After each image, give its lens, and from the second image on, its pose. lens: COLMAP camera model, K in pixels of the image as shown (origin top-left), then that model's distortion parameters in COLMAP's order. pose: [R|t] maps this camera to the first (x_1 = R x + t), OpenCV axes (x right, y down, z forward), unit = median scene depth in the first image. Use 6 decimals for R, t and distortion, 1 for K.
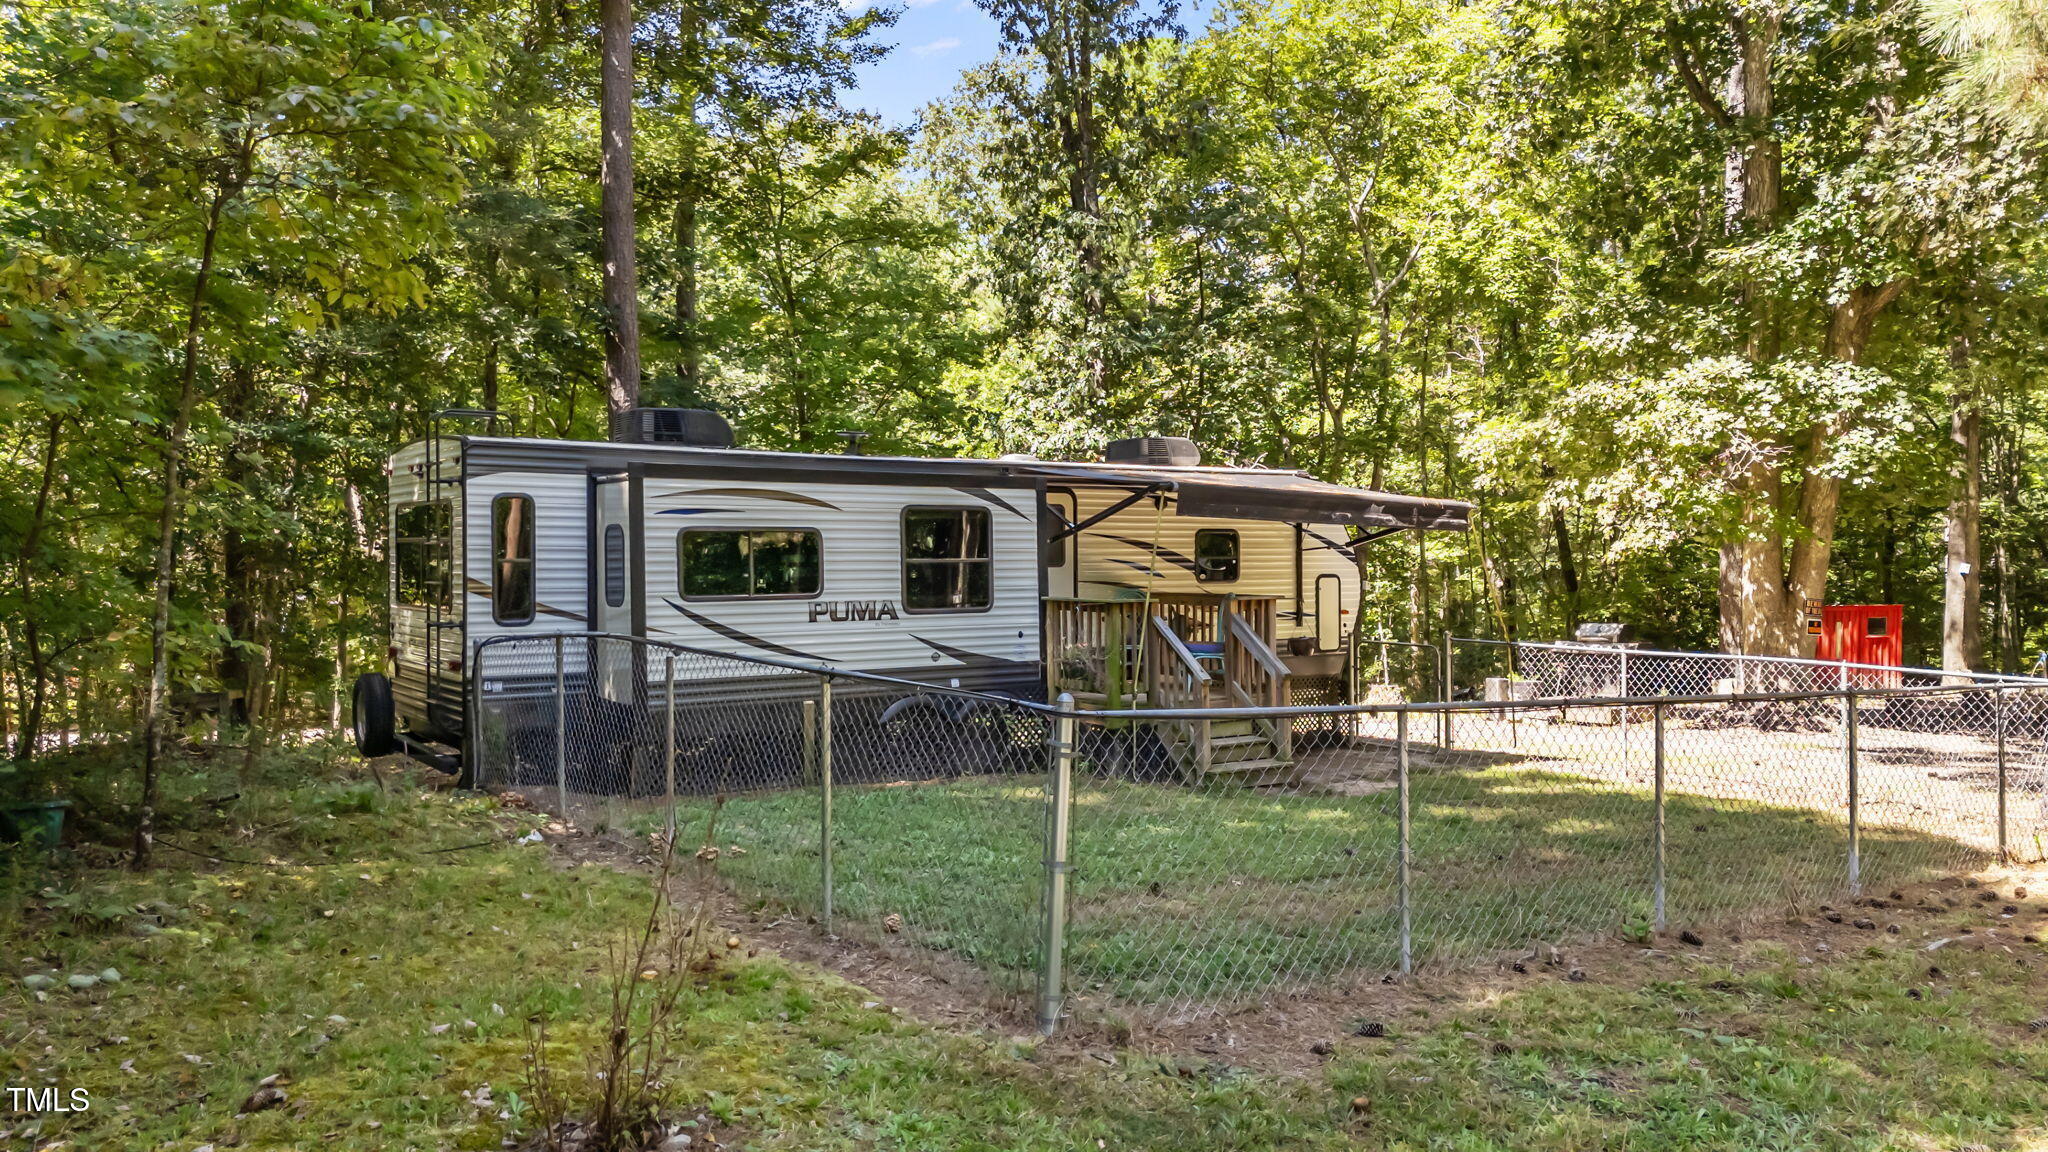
lens RADIAL K [[1473.7, 0, 1022.8], [0, 1473.7, 568.4], [0, 0, 1]] dist [0.168082, -0.288715]
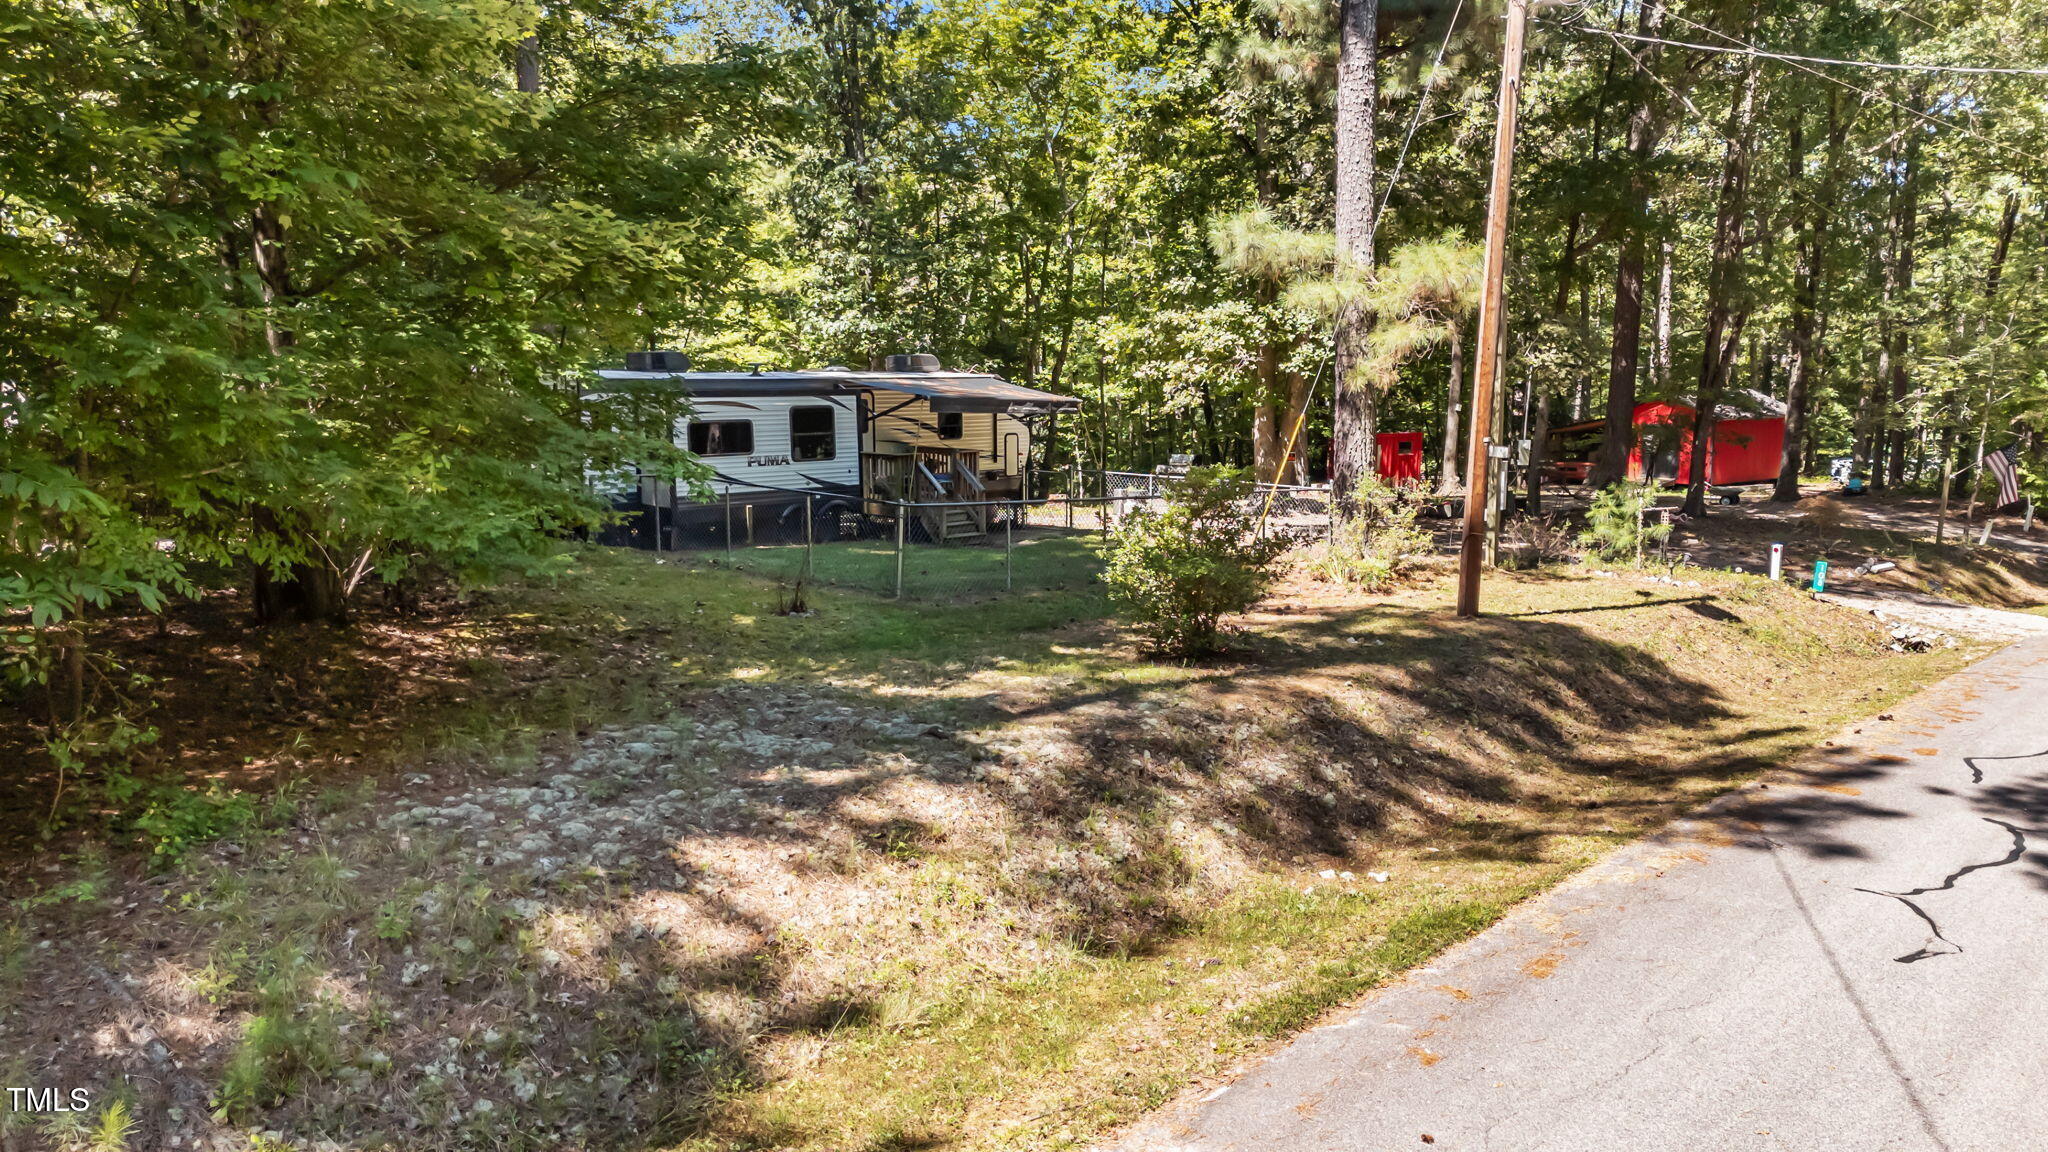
lens RADIAL K [[1484.4, 0, 1024.0], [0, 1484.4, 576.0], [0, 0, 1]] dist [0.115981, -0.217471]
pose [[0.984388, -0.021808, 0.174659, -0.082068], [-0.001718, 0.991057, 0.133428, -0.054314], [-0.176006, -0.131645, 0.975547, -0.663215]]
